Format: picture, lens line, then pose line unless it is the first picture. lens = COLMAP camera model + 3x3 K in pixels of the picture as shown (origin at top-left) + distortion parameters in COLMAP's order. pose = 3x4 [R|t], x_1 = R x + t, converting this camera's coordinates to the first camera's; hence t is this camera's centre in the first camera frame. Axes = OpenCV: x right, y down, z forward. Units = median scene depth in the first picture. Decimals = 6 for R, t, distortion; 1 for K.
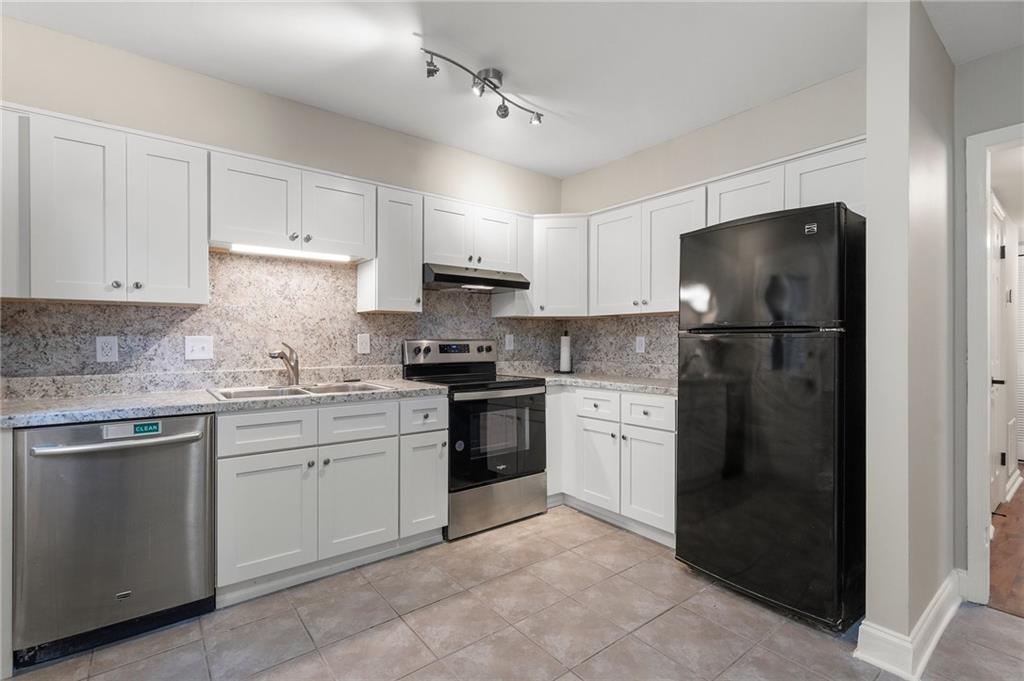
lens RADIAL K [[468.2, 0, 500.1], [0, 468.2, 340.9], [0, 0, 1]] dist [-0.004876, 0.003122]
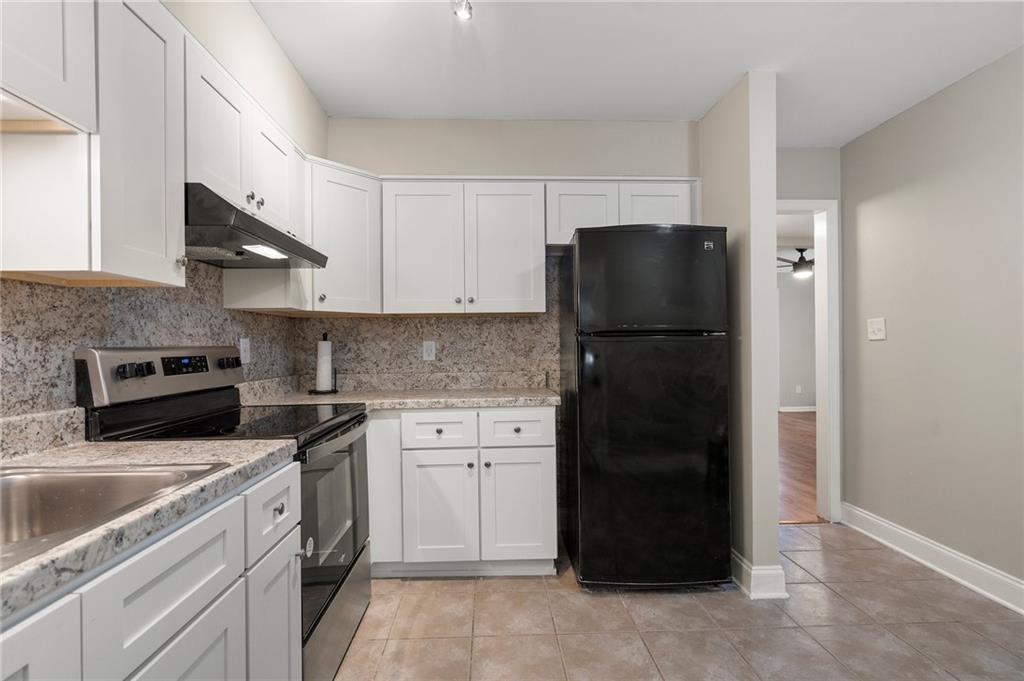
lens RADIAL K [[468.2, 0, 506.0], [0, 468.2, 345.4], [0, 0, 1]] dist [-0.004876, 0.003122]
pose [[0.574695, -0.008184, 0.818327, -0.378819], [0.011552, 0.999931, 0.001888, -0.001914], [-0.818286, 0.008368, 0.574750, 0.501112]]
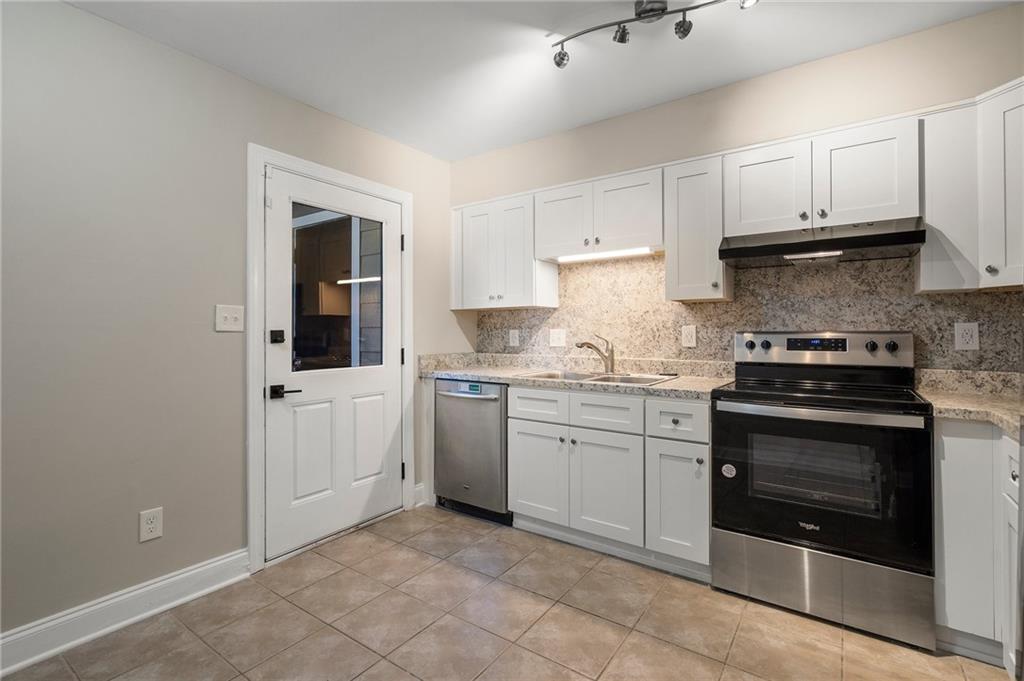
lens RADIAL K [[468.2, 0, 506.1], [0, 468.2, 326.9], [0, 0, 1]] dist [-0.004876, 0.003122]
pose [[0.294748, -0.010610, -0.955516, 0.525358], [-0.001718, 0.999931, -0.011633, -0.001074], [0.955573, 0.005070, 0.294710, 0.416219]]
